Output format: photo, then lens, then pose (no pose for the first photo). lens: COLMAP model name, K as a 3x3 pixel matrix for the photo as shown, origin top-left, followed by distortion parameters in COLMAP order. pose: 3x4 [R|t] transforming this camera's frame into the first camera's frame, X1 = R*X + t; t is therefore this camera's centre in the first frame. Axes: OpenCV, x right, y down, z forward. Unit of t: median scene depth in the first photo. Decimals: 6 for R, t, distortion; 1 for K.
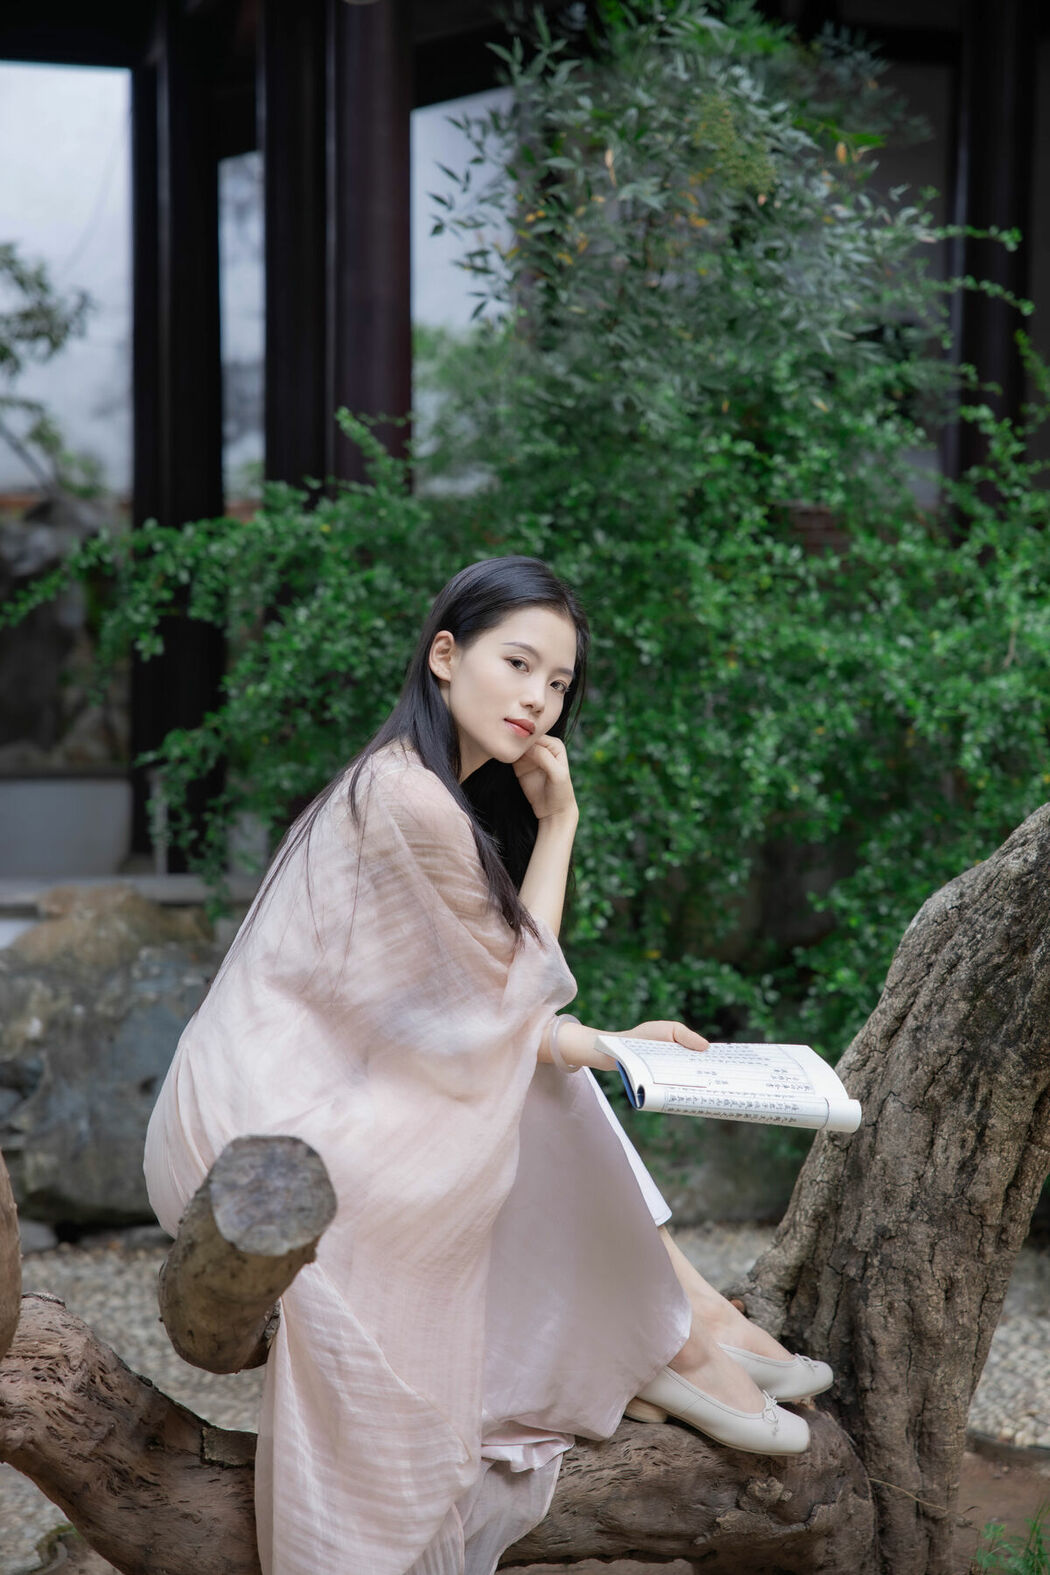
lens RADIAL K [[3036.1, 0, 498.7], [0, 3036.1, 777.3], [0, 0, 1]] dist [0.258415, 0.000000]
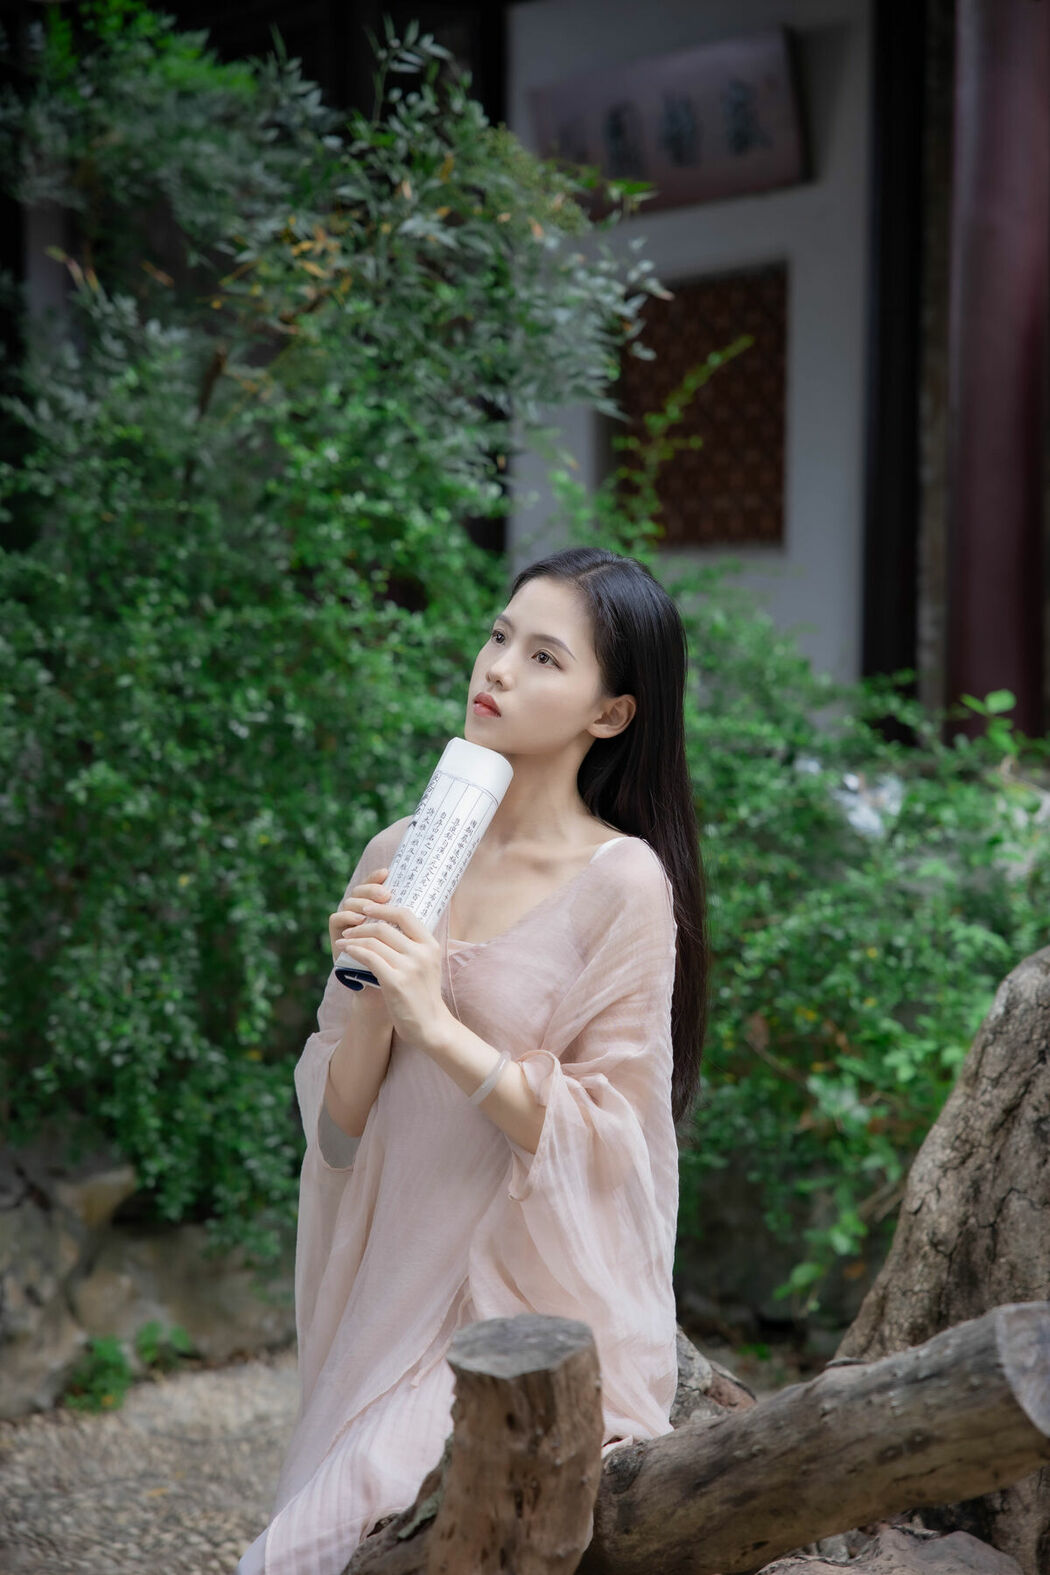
lens RADIAL K [[3036.1, 0, 530.9], [0, 3036.1, 780.4], [0, 0, 1]] dist [0.258415, 0.000000]
pose [[0.913992, -0.024658, 0.404981, -0.259554], [0.033121, 0.999355, -0.013902, -0.009839], [-0.404377, 0.026120, 0.914219, 0.129458]]
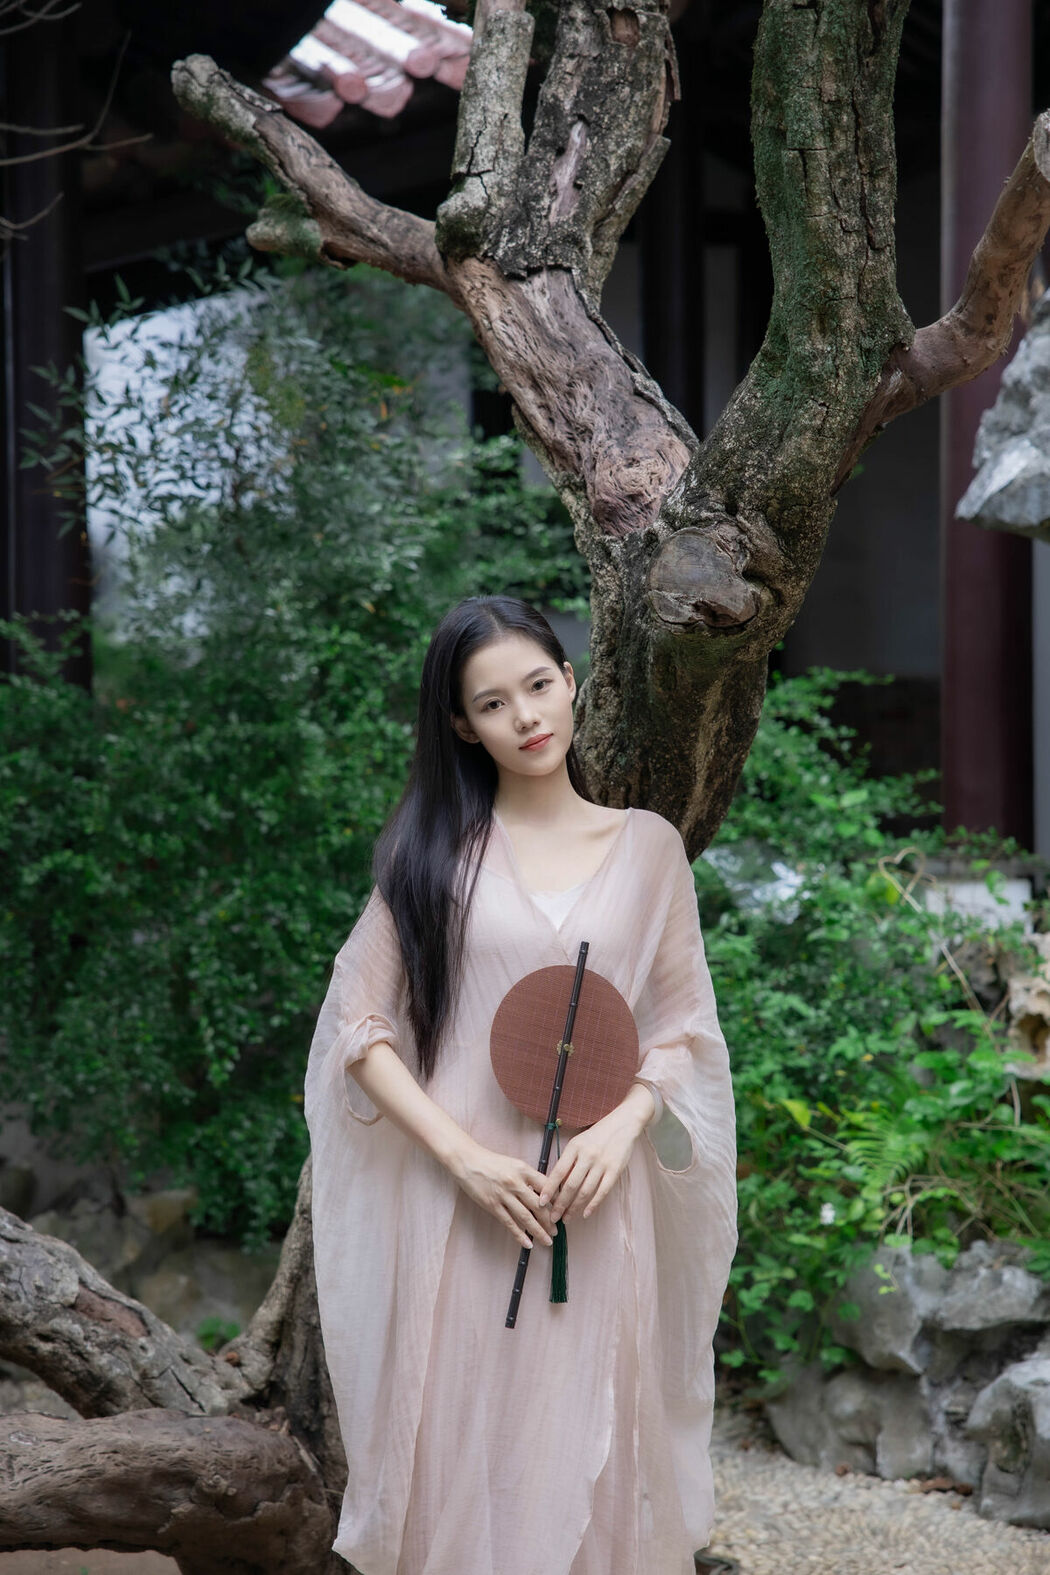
lens RADIAL K [[3457.1, 0, 515.6], [0, 3457.1, 786.3], [0, 0, 1]] dist [0.261084, 0.000000]
pose [[0.999733, -0.017891, 0.014652, 0.120889], [0.018701, 0.998188, -0.057200, 0.020272], [-0.013603, 0.057459, 0.998255, -0.267287]]
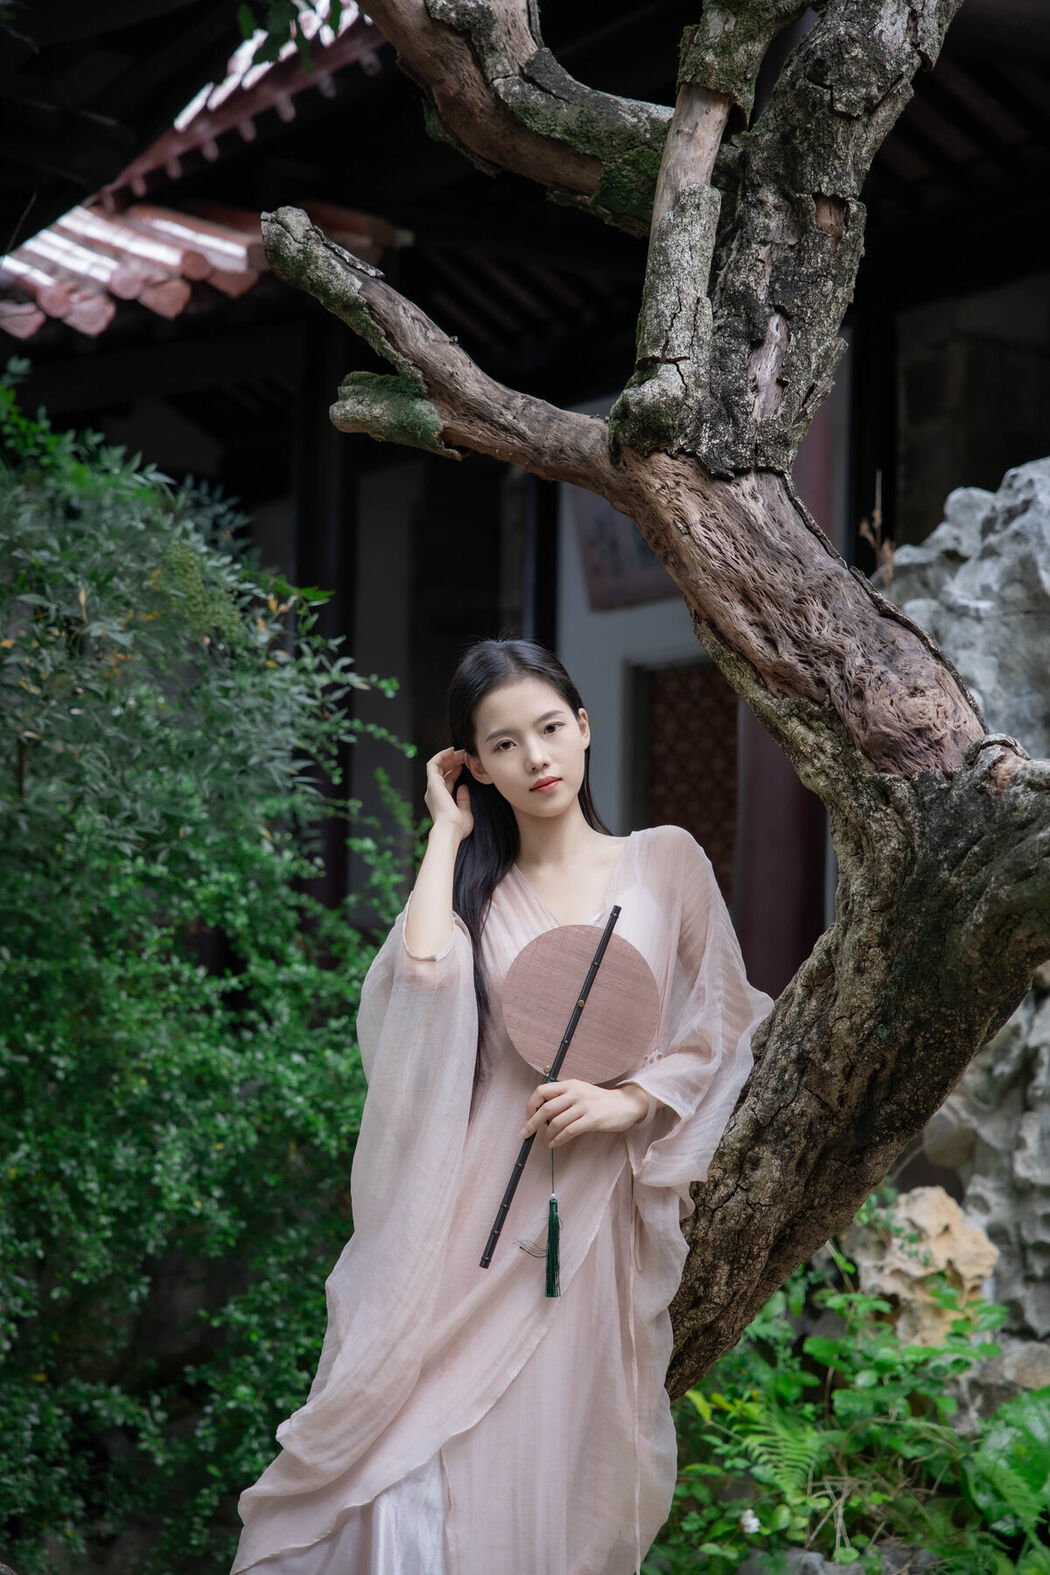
lens RADIAL K [[3036.1, 0, 517.6], [0, 3036.1, 785.6], [0, 0, 1]] dist [0.258415, 0.000000]
pose [[0.957334, 0.035908, 0.286745, -0.100633], [0.001645, 0.991557, -0.129661, -0.002300], [-0.288980, 0.124601, 0.949192, -0.020616]]
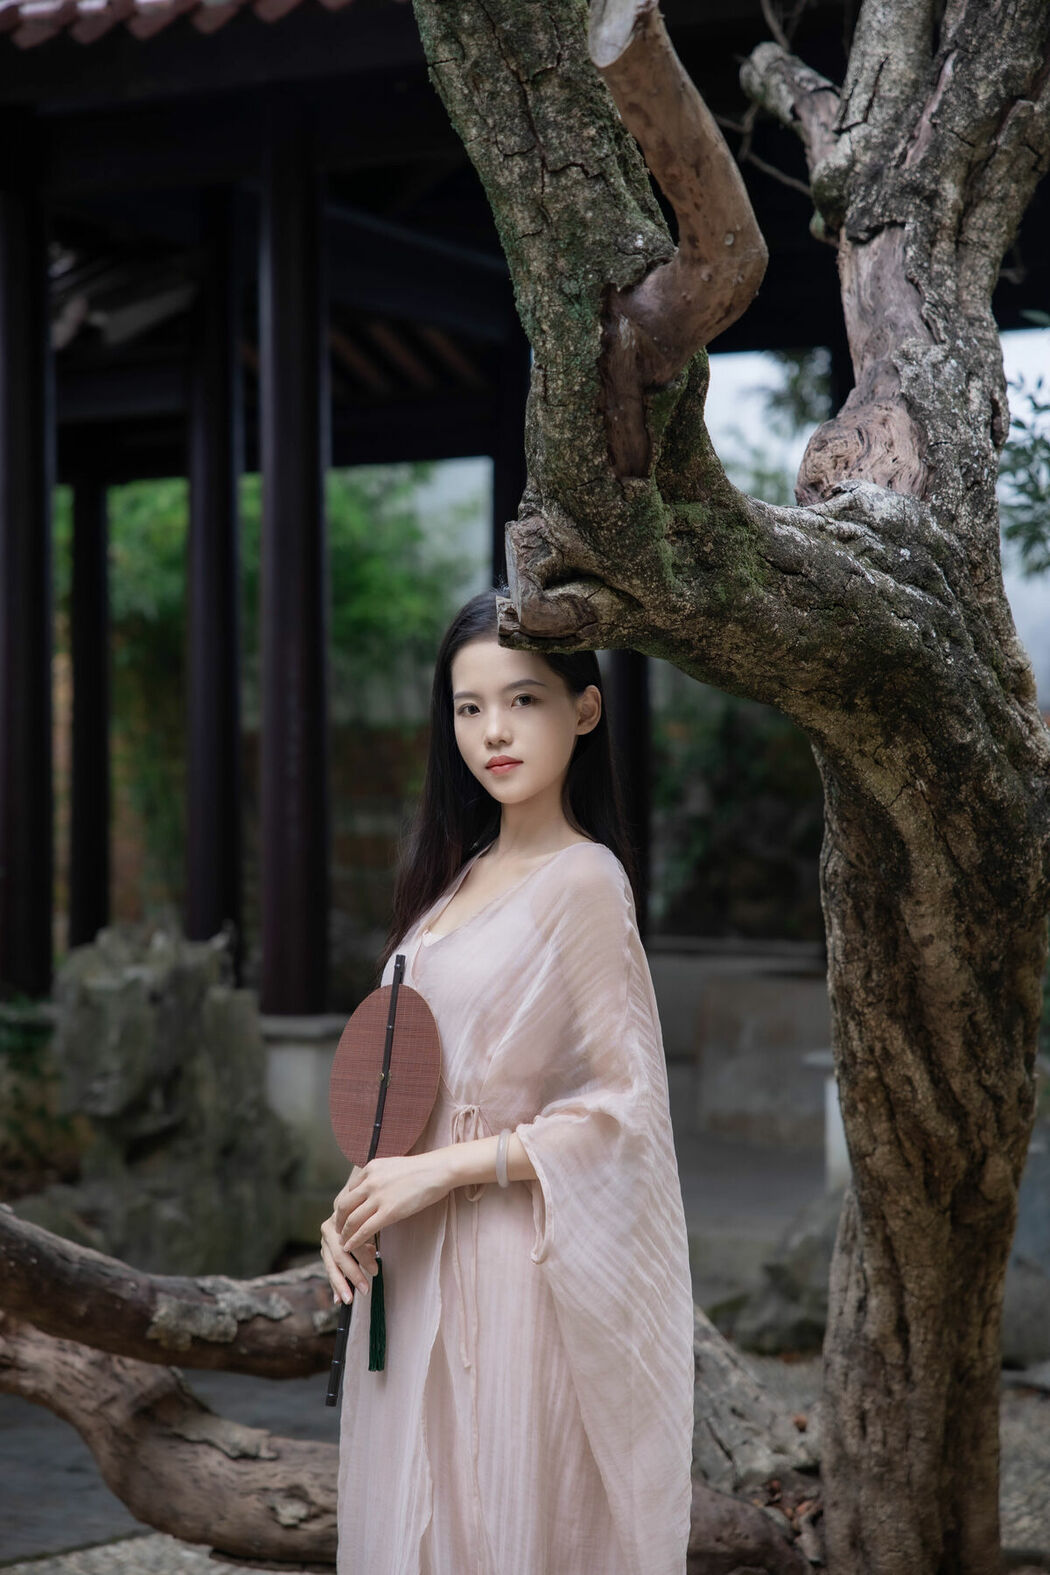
lens RADIAL K [[3036.1, 0, 517.2], [0, 3036.1, 789.1], [0, 0, 1]] dist [0.258415, 0.000000]
pose [[0.727069, -0.008024, -0.686518, 0.550221], [-0.037868, 0.997941, -0.051769, 0.001446], [0.685520, 0.063637, 0.725268, 0.063451]]
